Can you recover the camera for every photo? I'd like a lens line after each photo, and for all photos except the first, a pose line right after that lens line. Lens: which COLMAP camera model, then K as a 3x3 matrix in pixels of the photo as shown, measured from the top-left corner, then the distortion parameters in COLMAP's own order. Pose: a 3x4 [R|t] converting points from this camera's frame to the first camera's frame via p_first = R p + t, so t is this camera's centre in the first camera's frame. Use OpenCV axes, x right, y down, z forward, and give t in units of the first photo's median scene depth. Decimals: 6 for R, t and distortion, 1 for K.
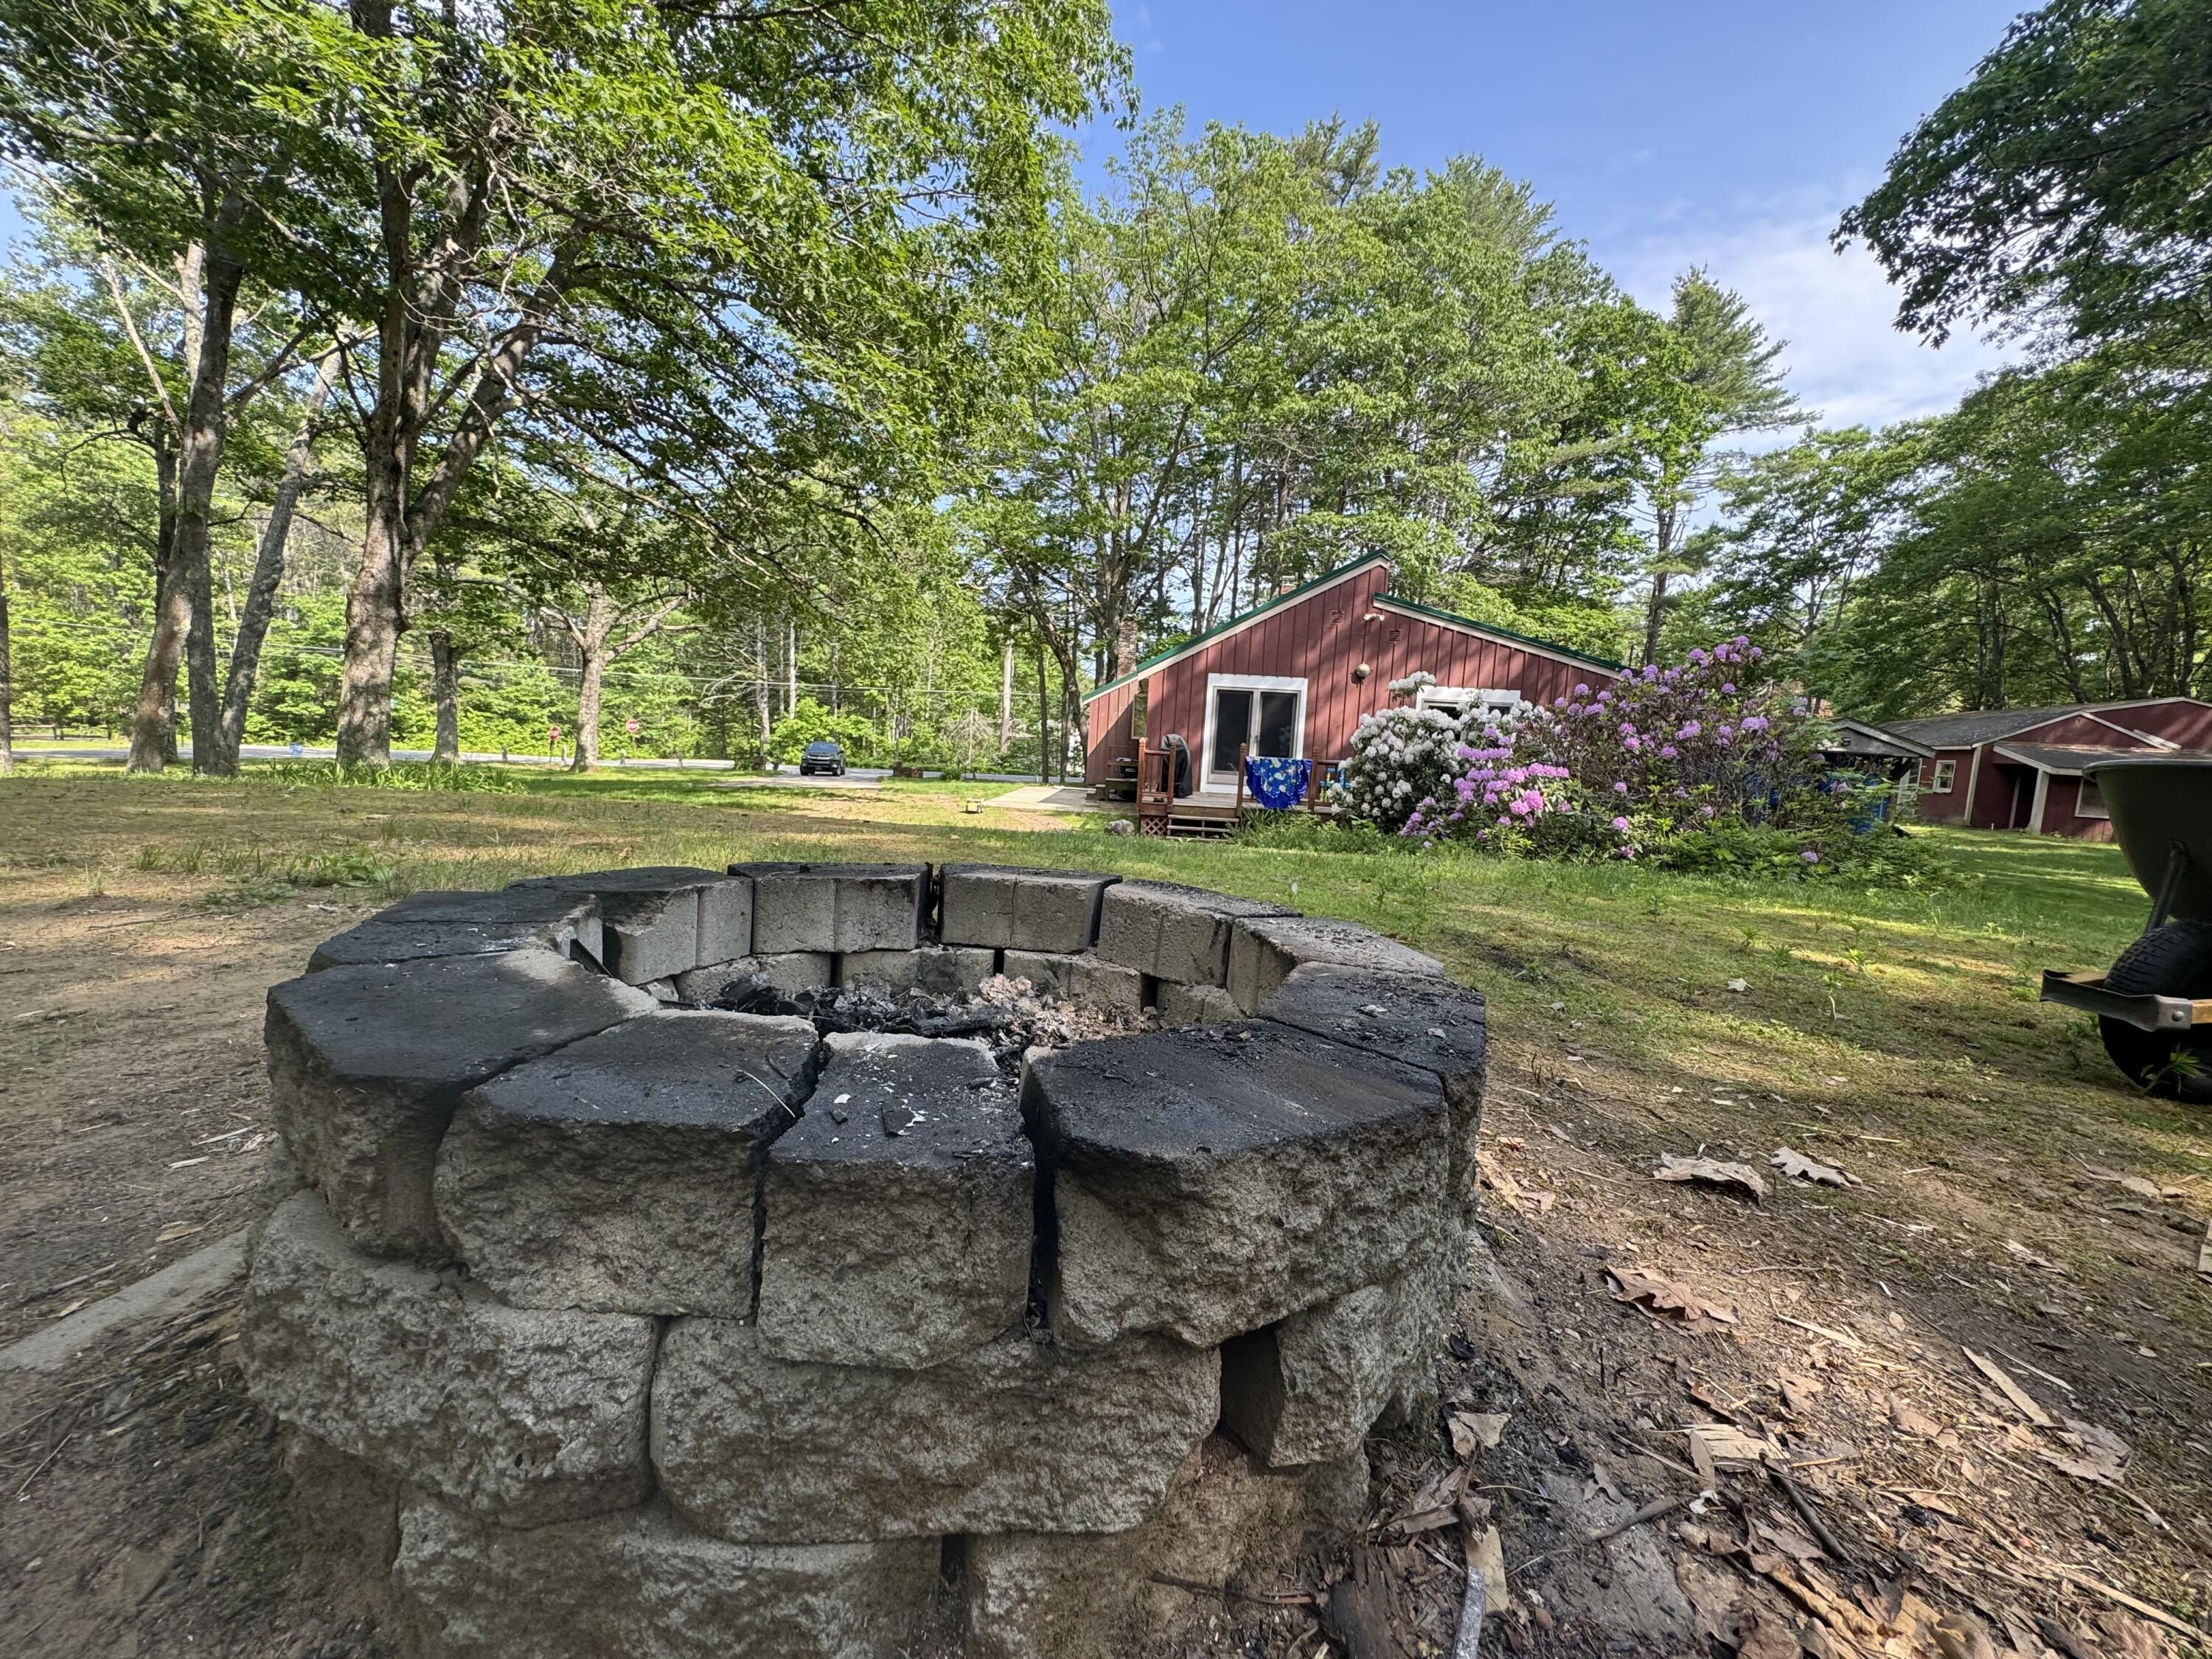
lens RADIAL K [[894.9, 0, 1106.0], [0, 894.9, 829.5], [0, 0, 1]] dist [0.001585, -0.000108]
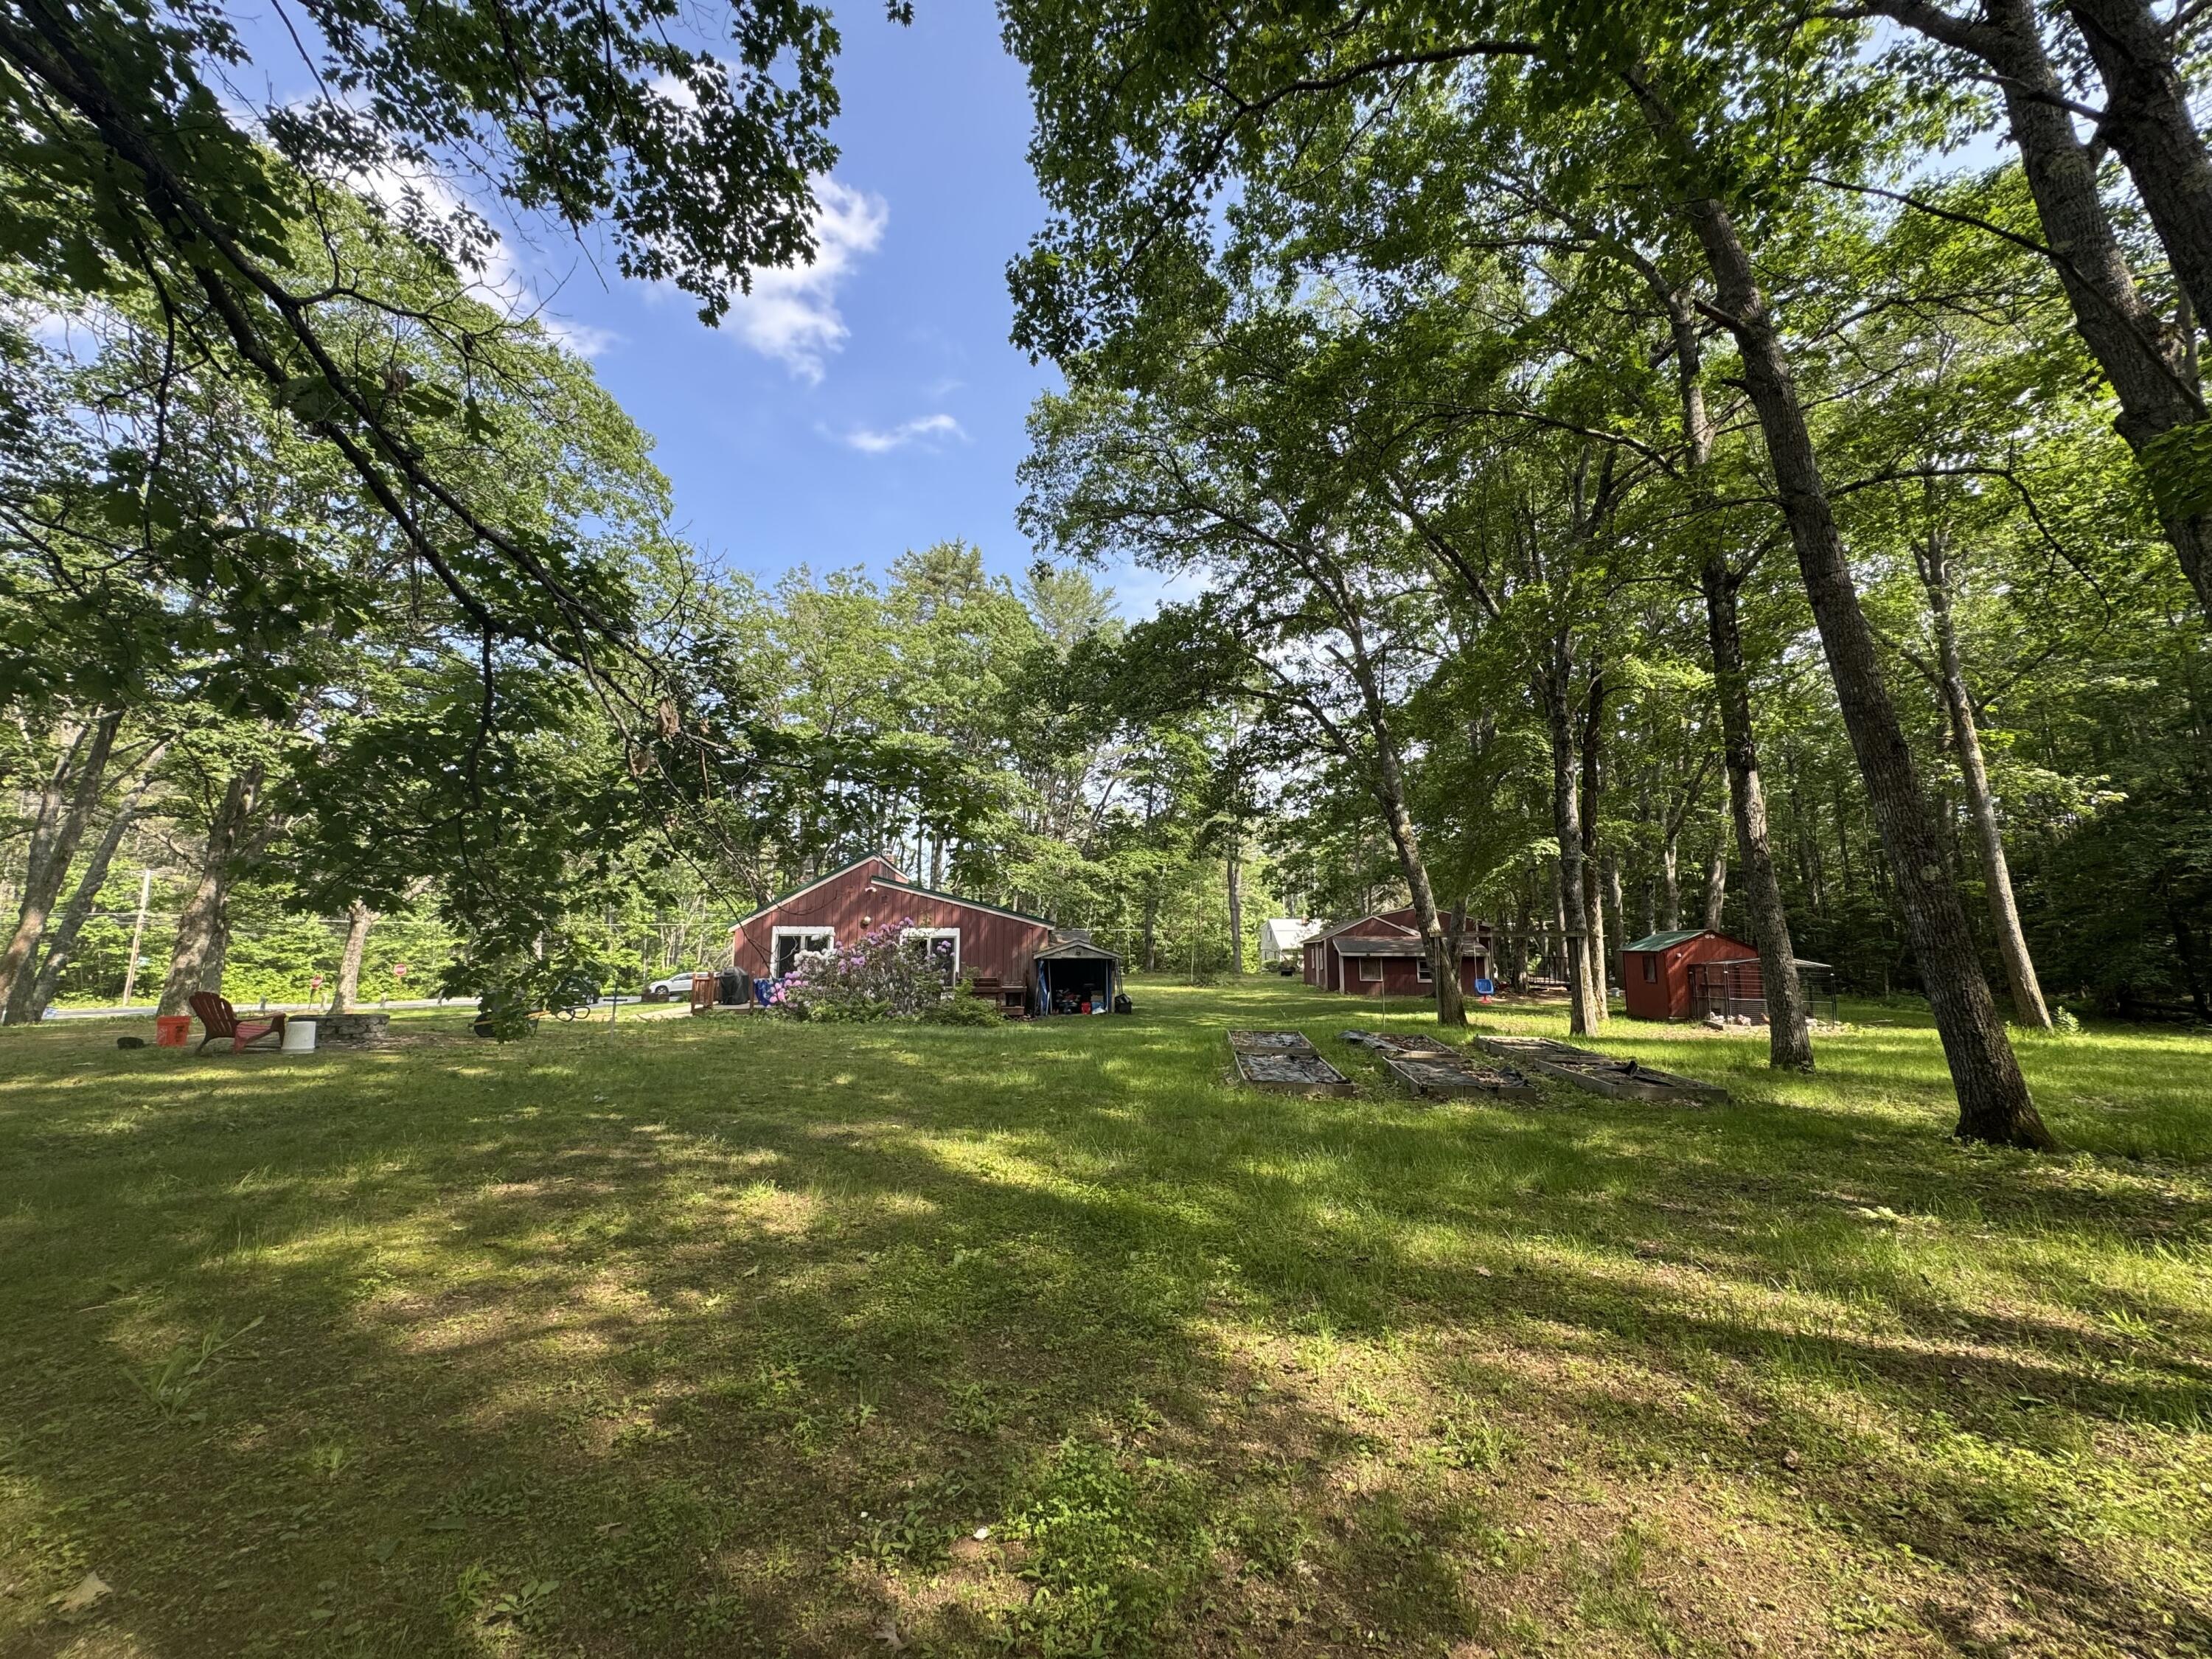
lens RADIAL K [[894.9, 0, 1106.0], [0, 894.9, 829.5], [0, 0, 1]] dist [0.001585, -0.000108]
pose [[0.984938, -0.030694, 0.170162, 0.250882], [0.068443, 0.972946, -0.220663, 0.032162], [-0.158785, 0.228985, 0.960392, -0.406965]]
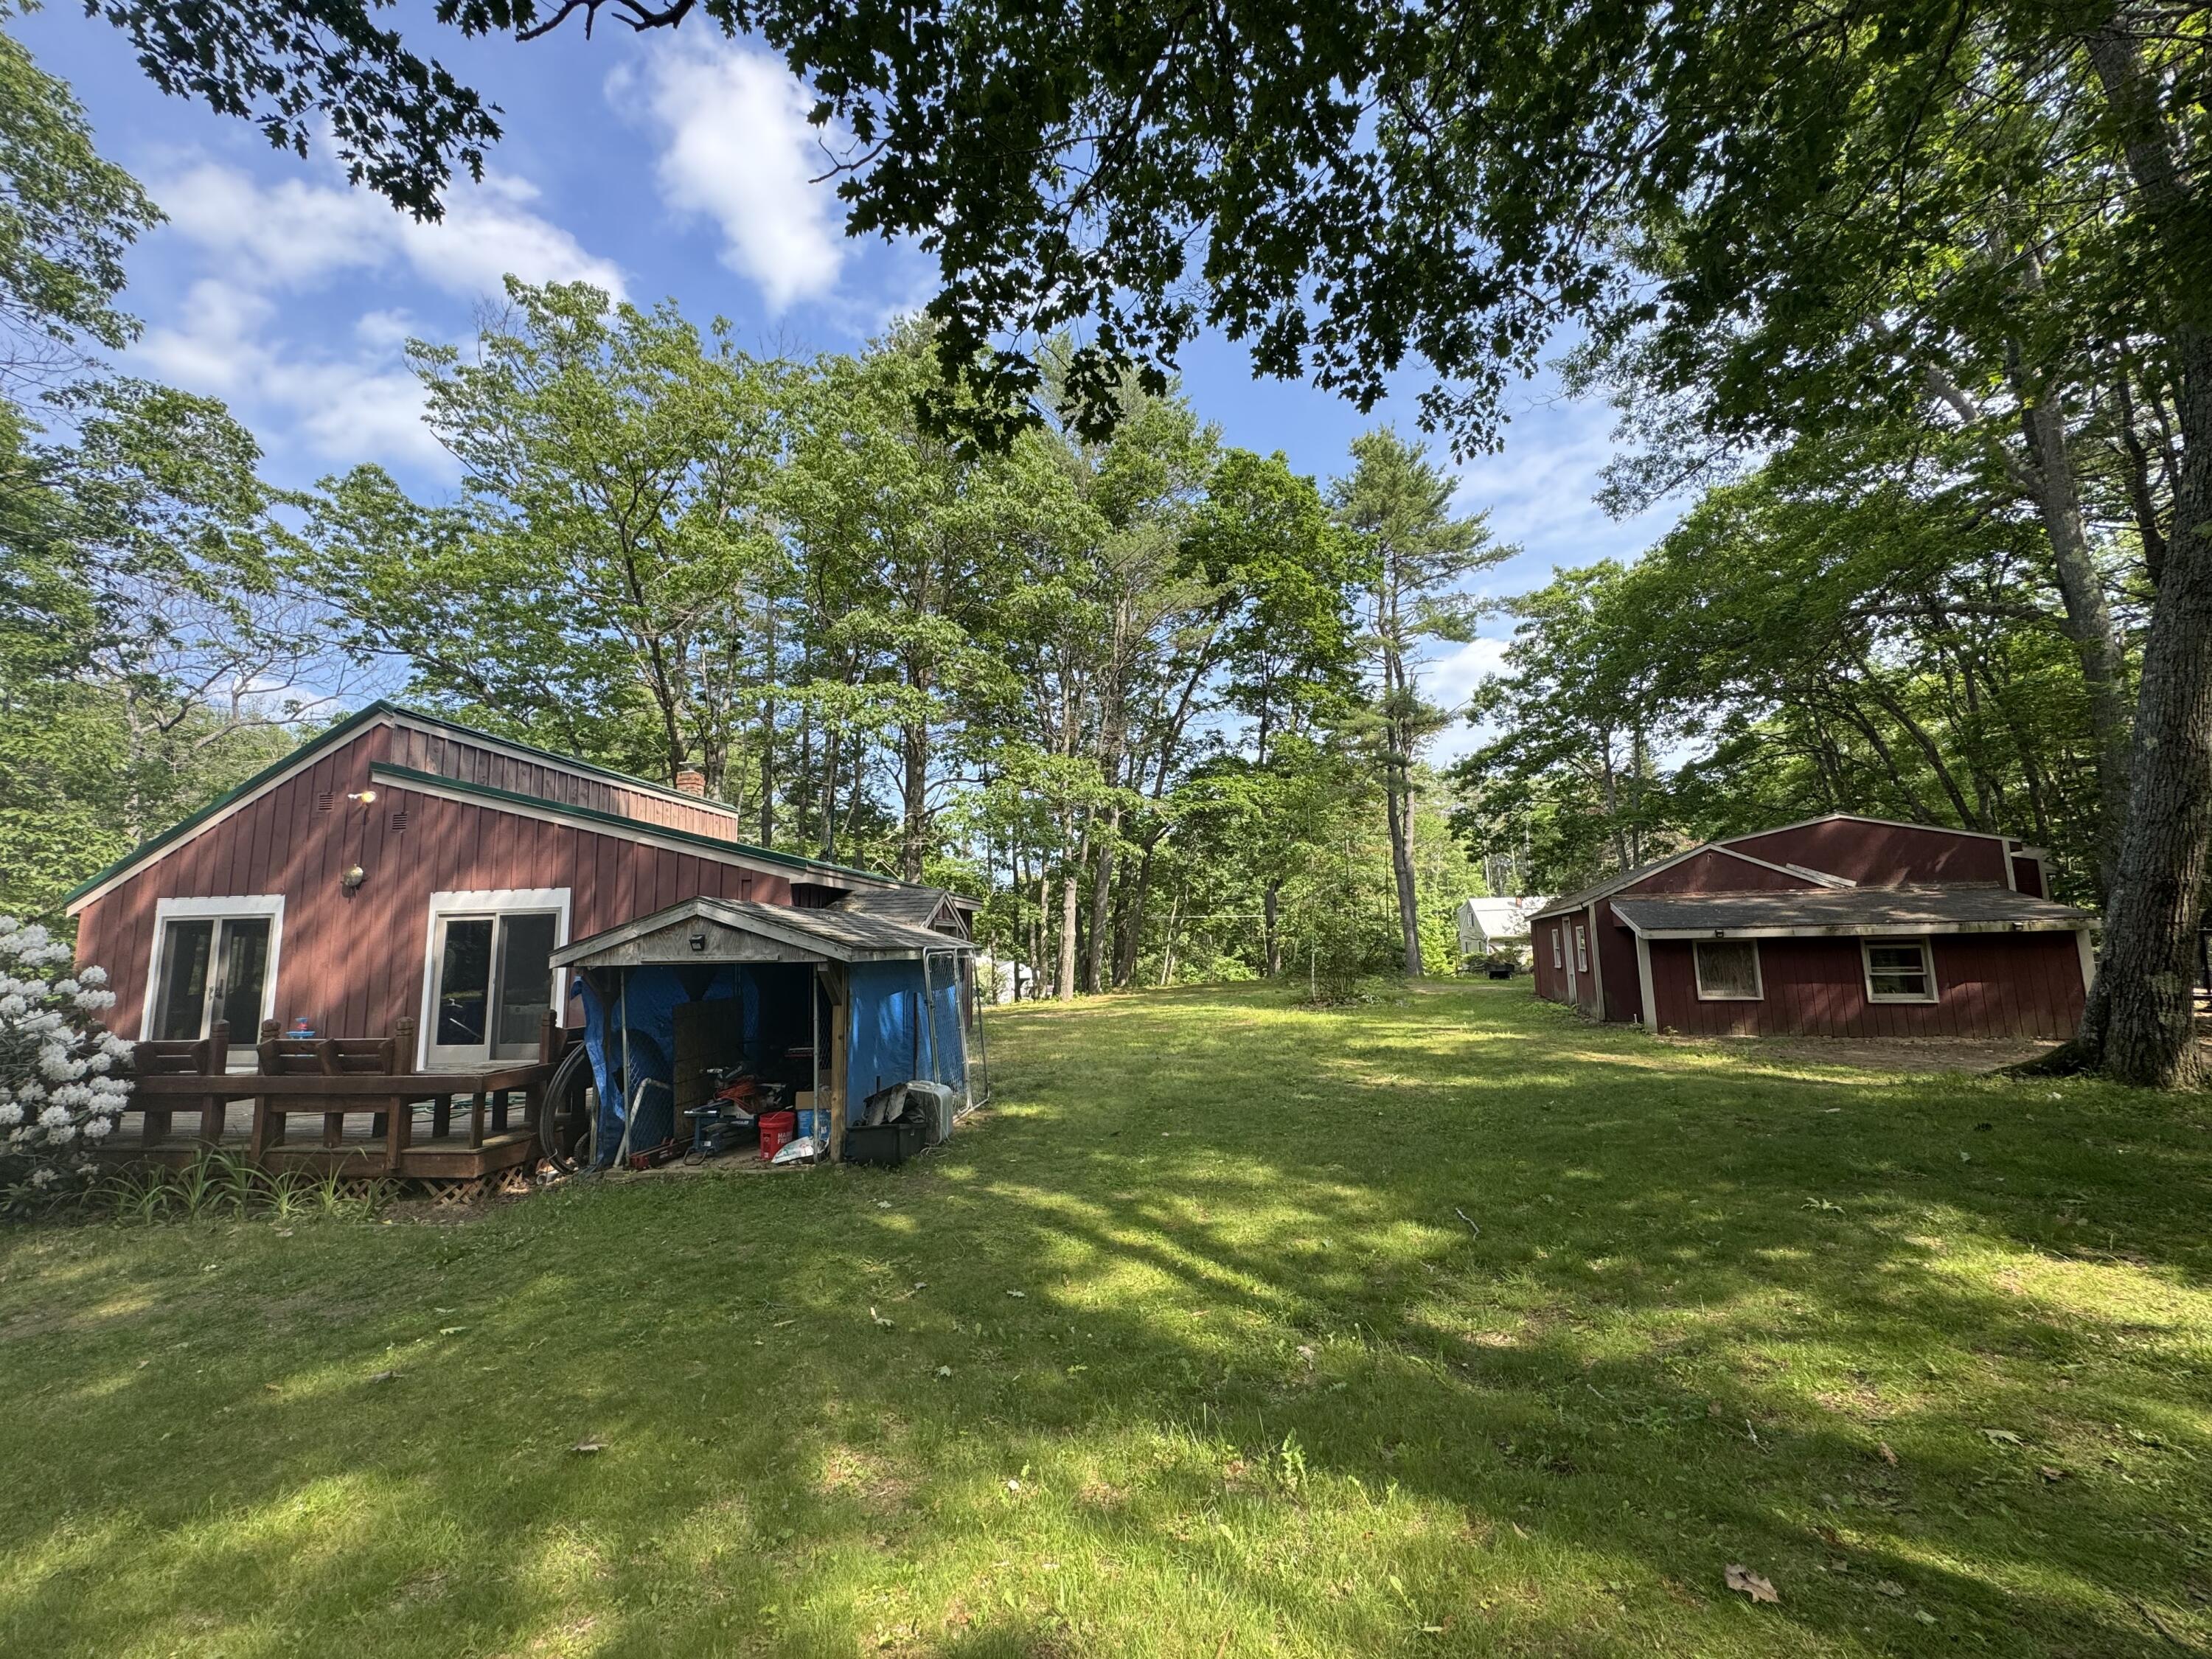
lens RADIAL K [[880.0, 0, 1106.0], [0, 880.0, 829.5], [0, 0, 1]] dist [-0.003414, -0.000093]
pose [[0.995766, -0.083548, -0.038341, 0.483235], [0.072118, 0.968643, -0.237760, -0.009774], [0.057003, 0.233988, 0.970567, 0.218304]]
